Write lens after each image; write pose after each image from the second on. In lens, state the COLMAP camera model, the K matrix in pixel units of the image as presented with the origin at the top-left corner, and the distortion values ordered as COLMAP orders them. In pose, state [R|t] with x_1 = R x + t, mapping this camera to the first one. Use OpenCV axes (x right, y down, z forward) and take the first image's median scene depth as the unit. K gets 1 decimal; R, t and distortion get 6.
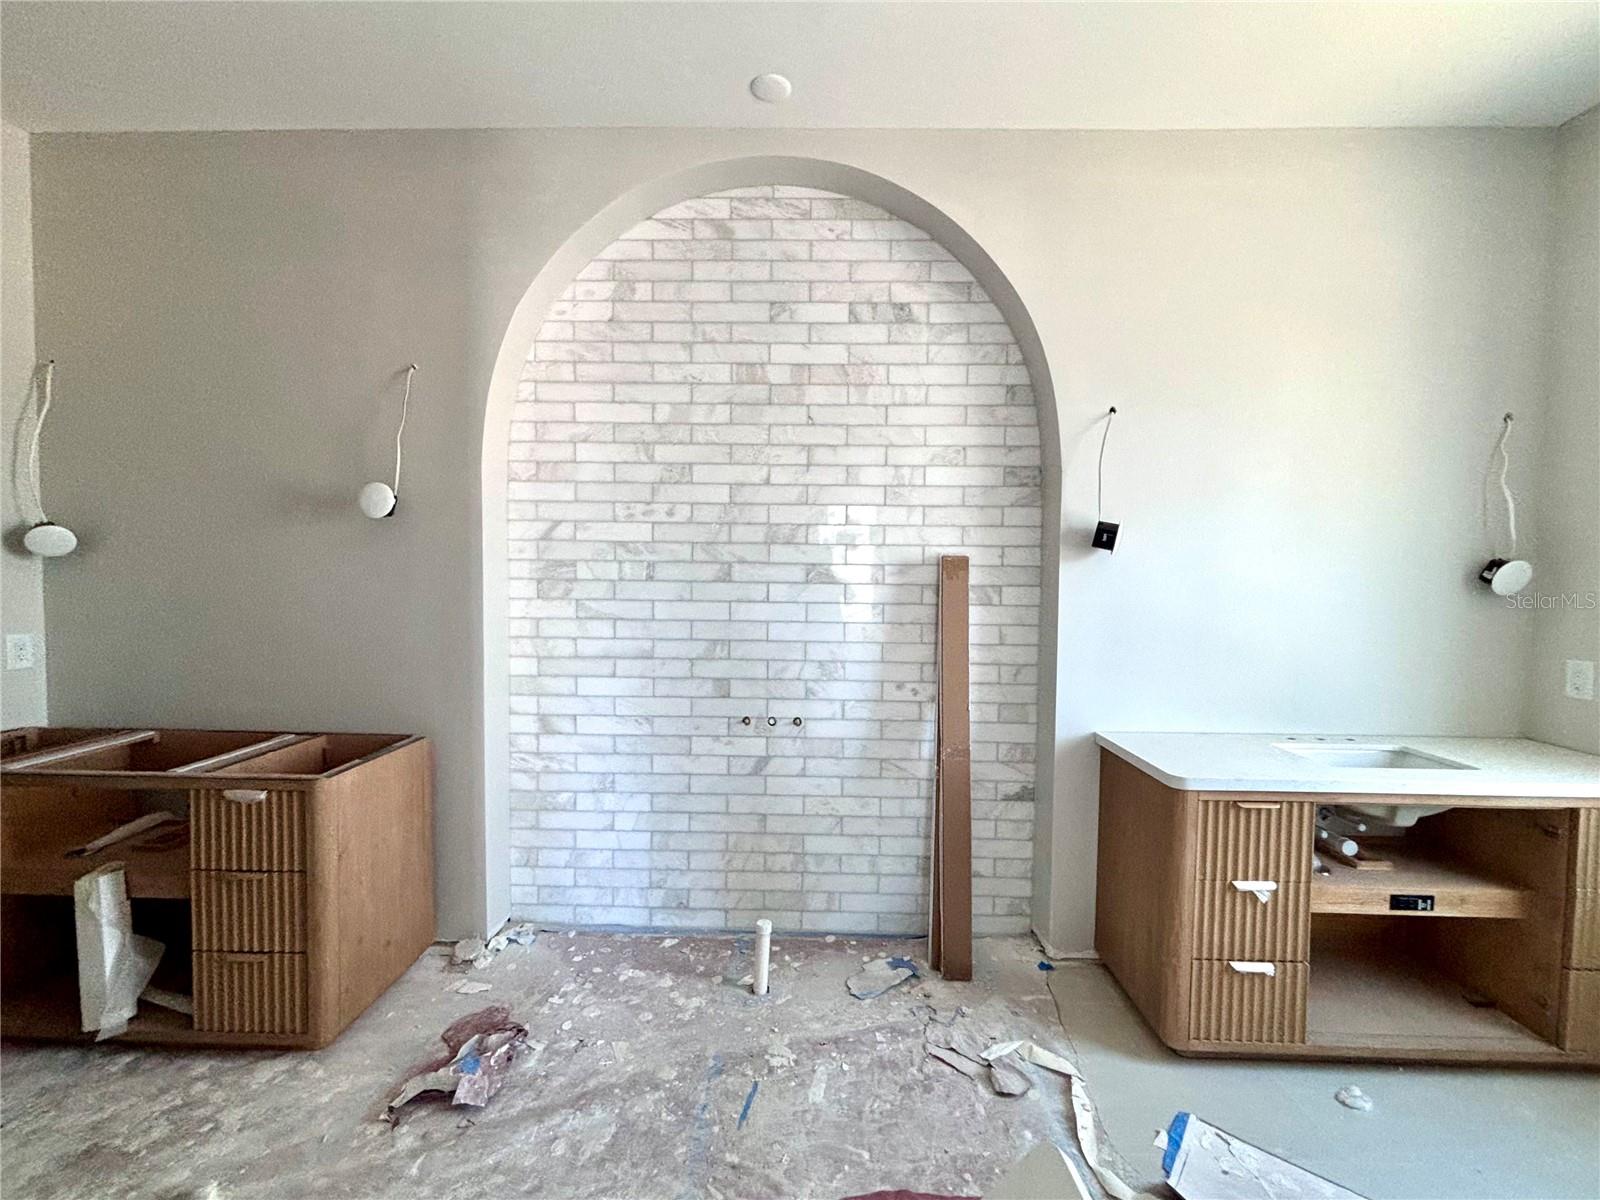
lens RADIAL K [[640.5, 0, 803.1], [0, 640.5, 605.1], [0, 0, 1]] dist [0.002069, -0.001152]
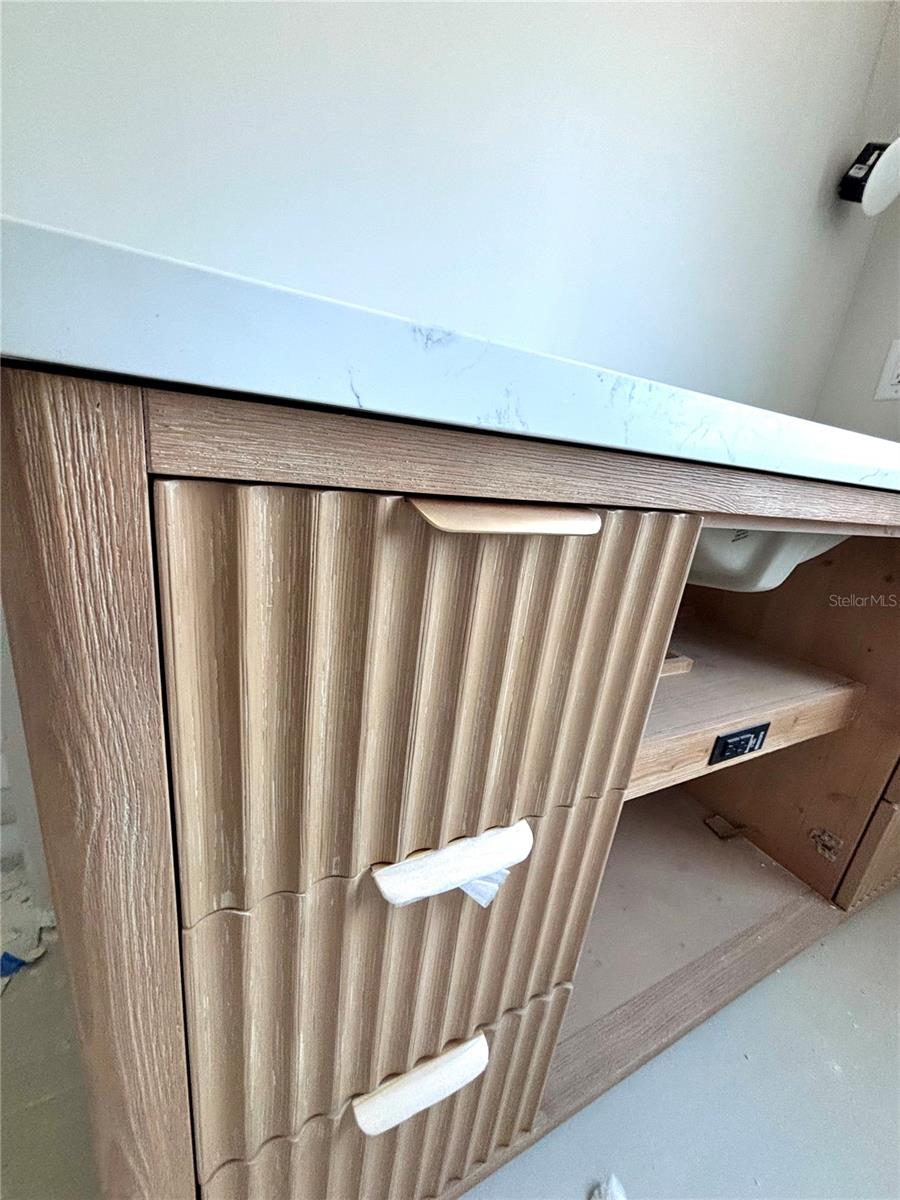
lens RADIAL K [[480.4, 0, 446.8], [0, 480.4, 603.2], [0, 0, 1]] dist [0.002069, -0.001152]
pose [[0.868002, -0.062569, 0.492603, 0.439018], [-0.088946, 0.956394, 0.278206, 0.211186], [-0.488529, -0.285299, 0.824587, 0.626269]]
